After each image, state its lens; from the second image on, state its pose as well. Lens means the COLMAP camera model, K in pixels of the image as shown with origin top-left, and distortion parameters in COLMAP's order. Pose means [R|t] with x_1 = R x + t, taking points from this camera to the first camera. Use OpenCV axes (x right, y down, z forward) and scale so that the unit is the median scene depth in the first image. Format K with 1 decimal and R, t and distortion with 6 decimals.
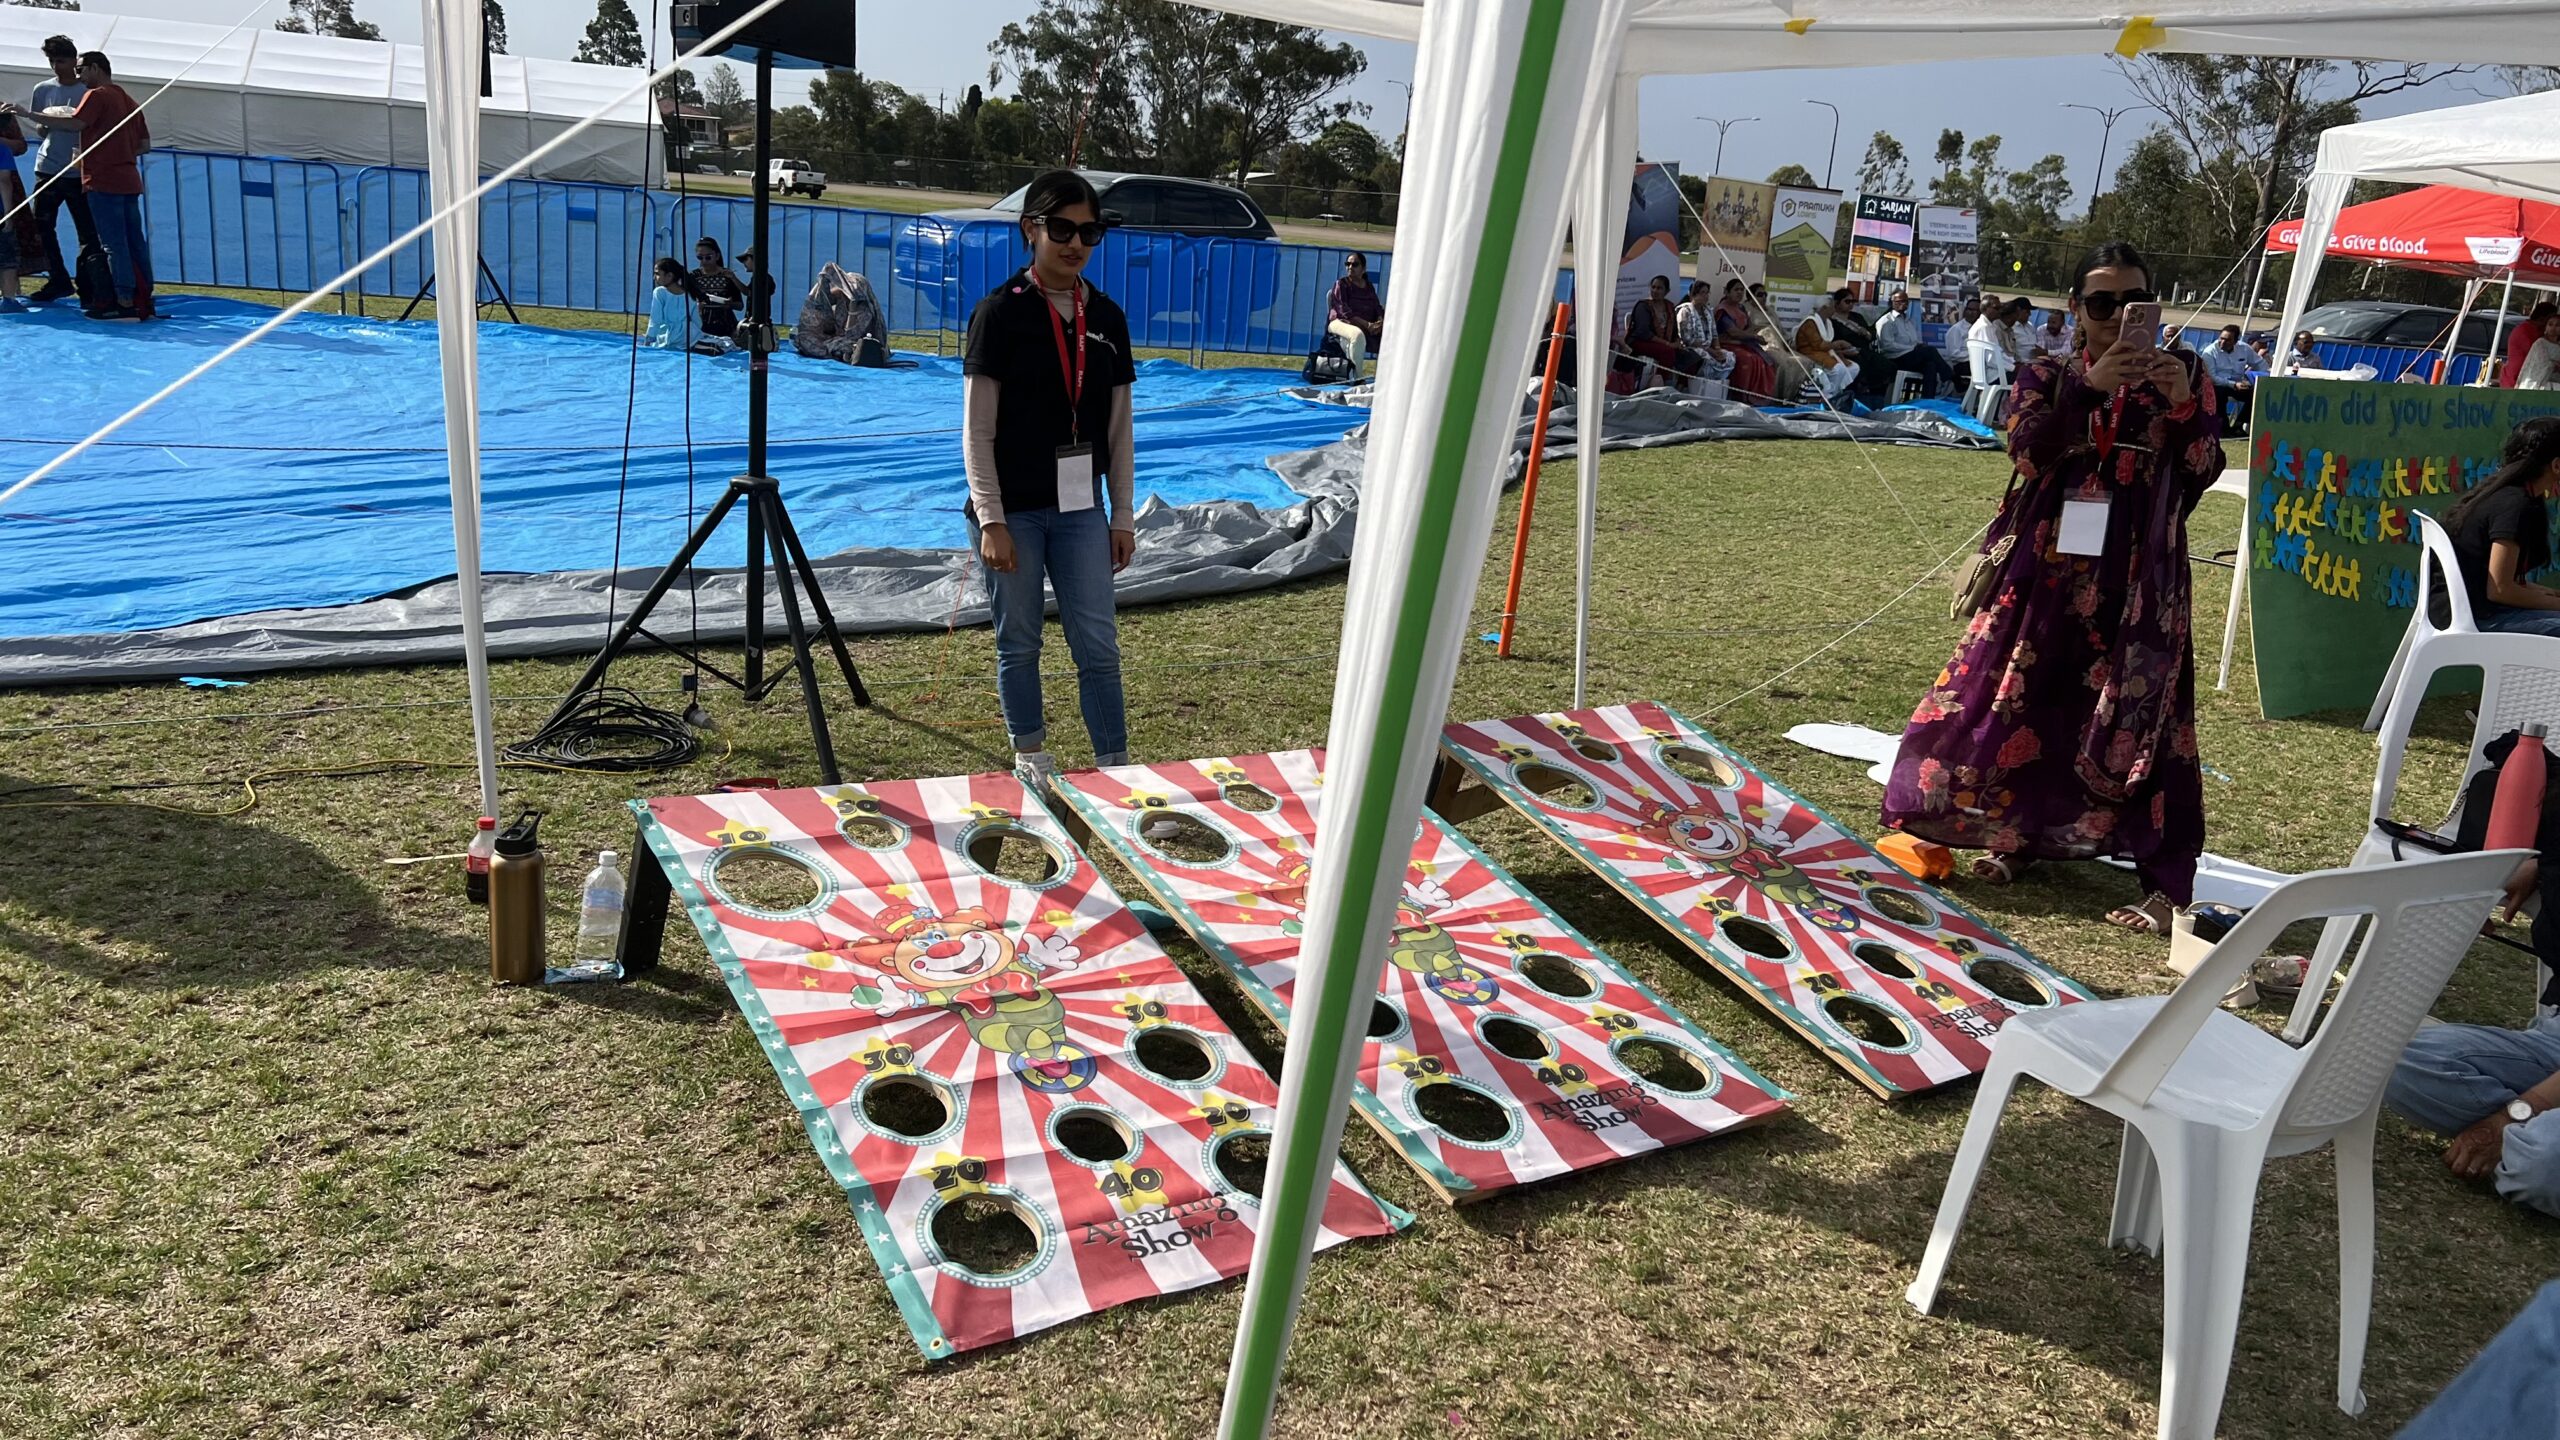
lens RADIAL K [[1882.1, 0, 1280.2], [0, 1882.1, 726.0], [0, 0, 1]] dist [0.047303, -0.047877]
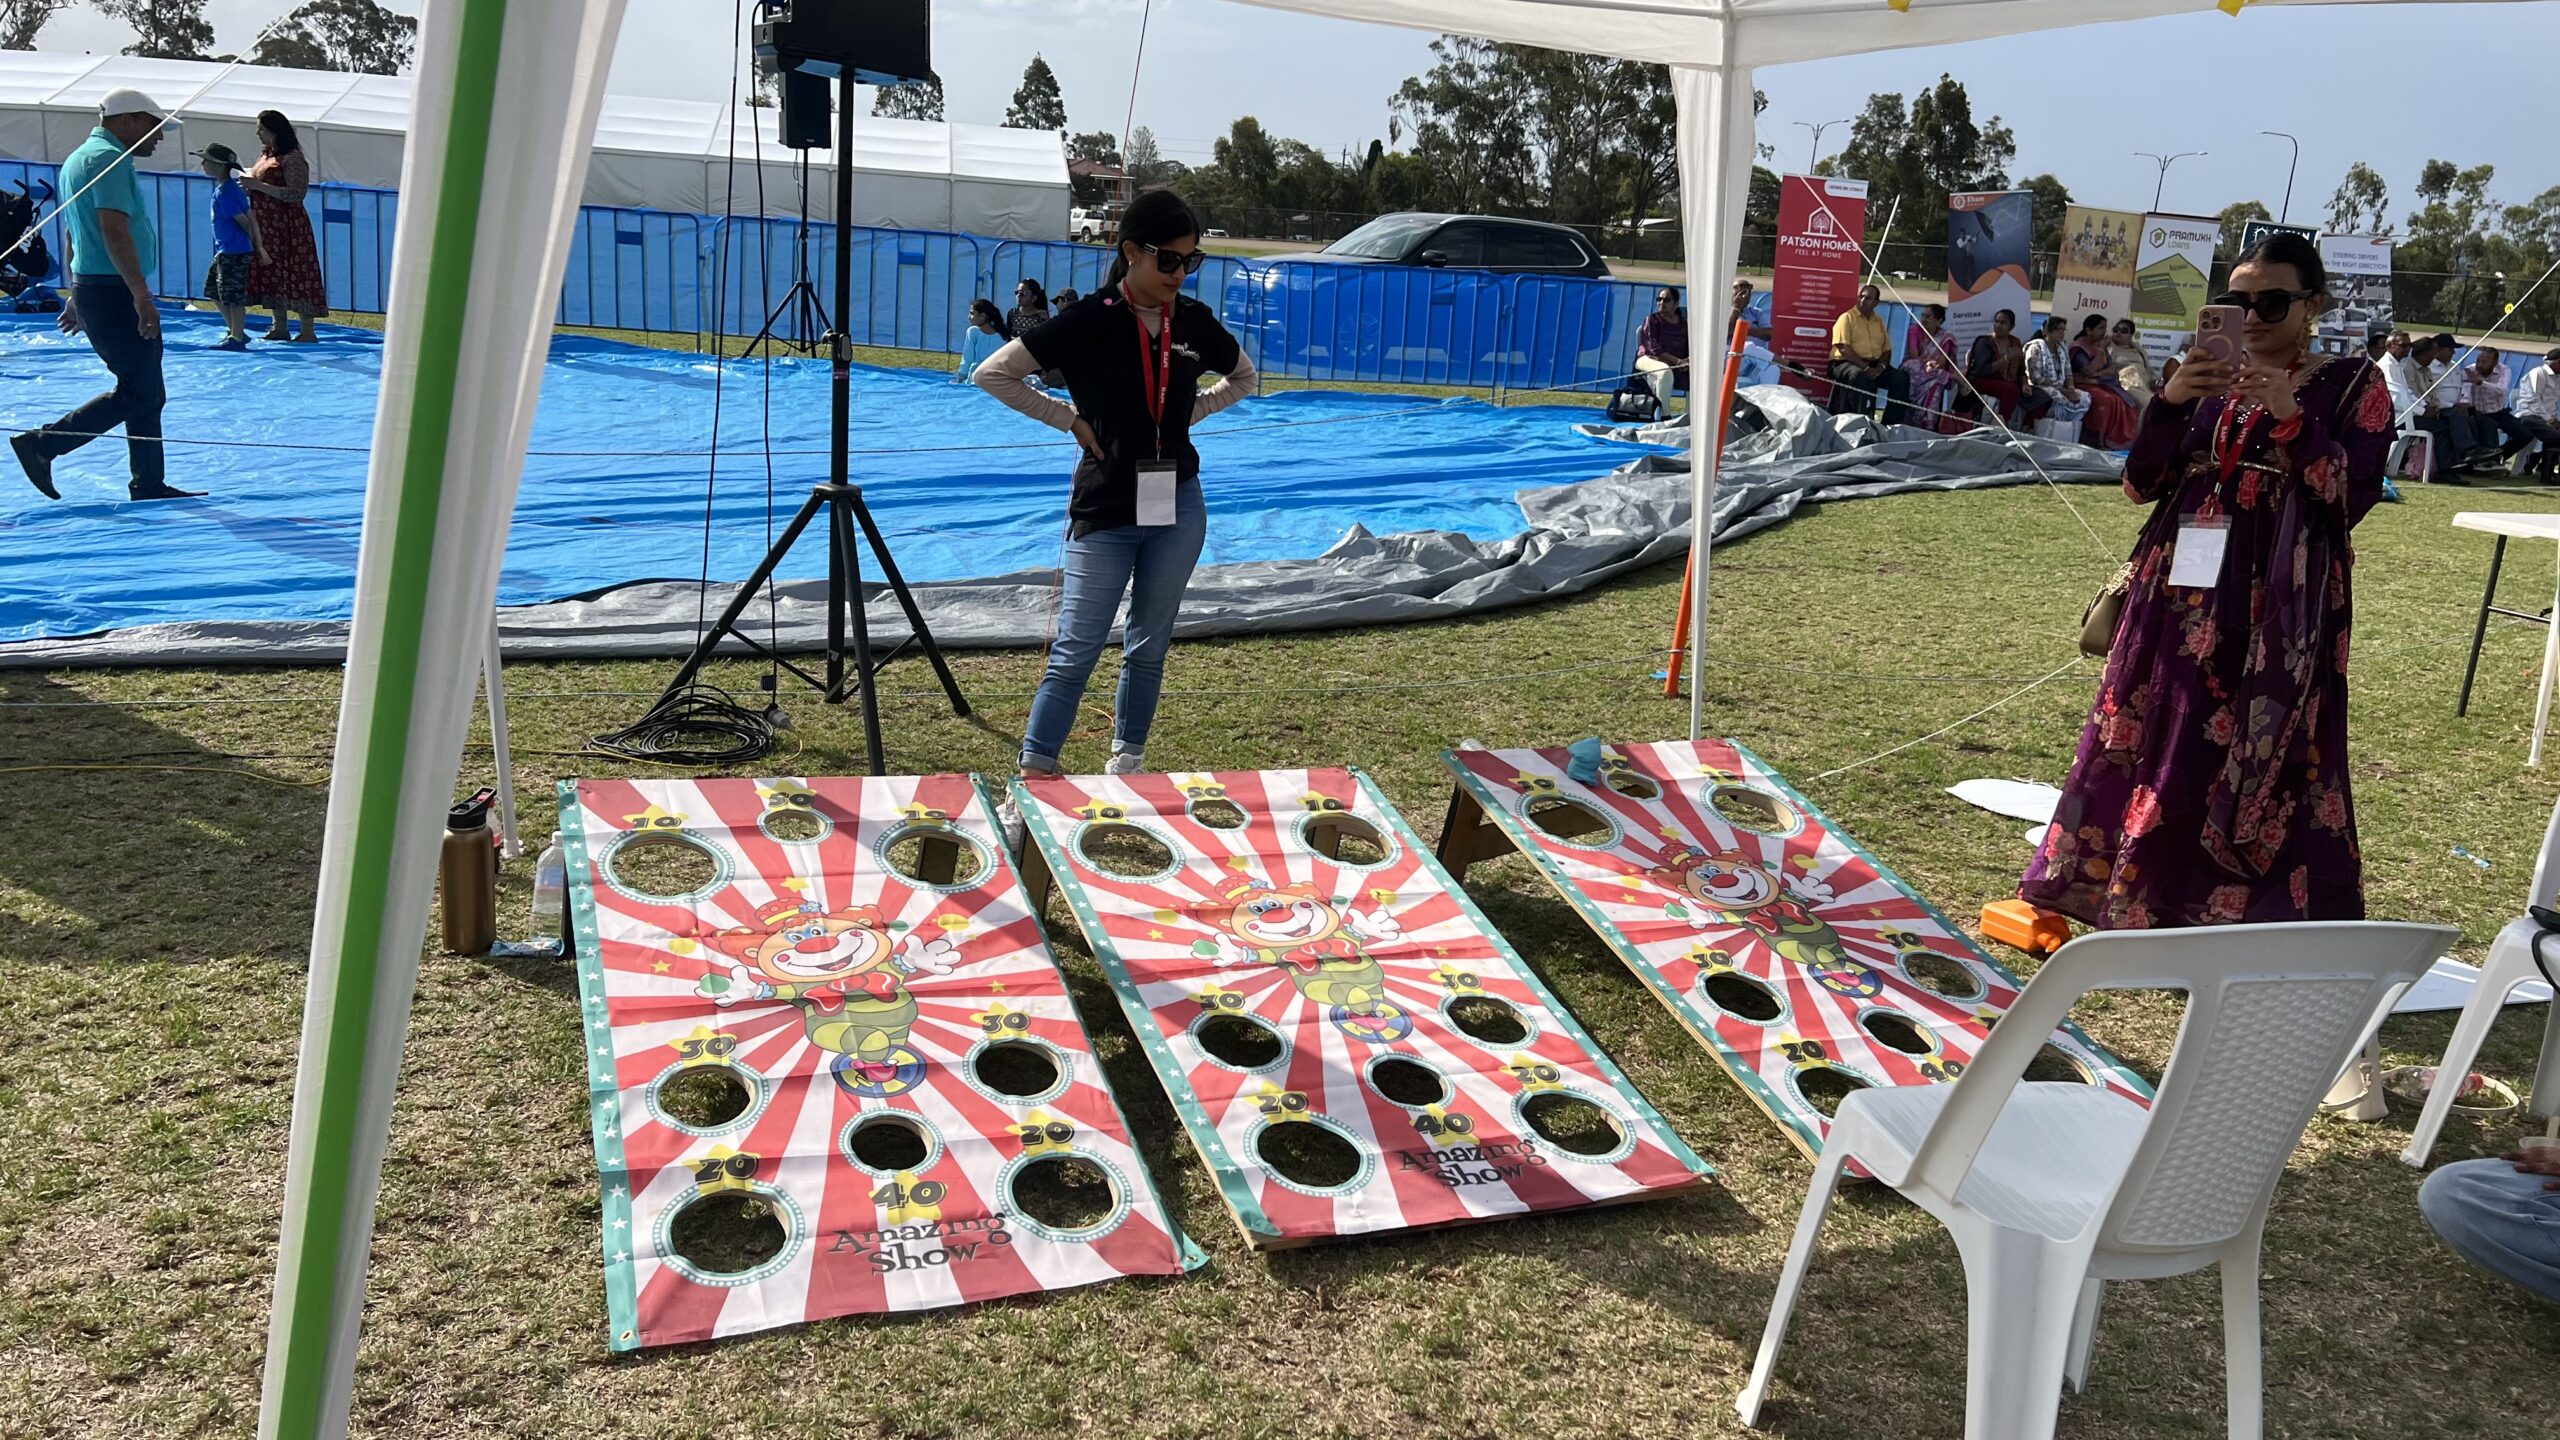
lens RADIAL K [[1882.1, 0, 1279.2], [0, 1882.1, 717.7], [0, 0, 1]] dist [0.047303, -0.047877]
pose [[0.978280, 0.038998, -0.203585, 0.187636], [-0.044969, 0.998681, -0.024786, 0.010044], [0.202350, 0.033402, 0.978743, 0.057822]]
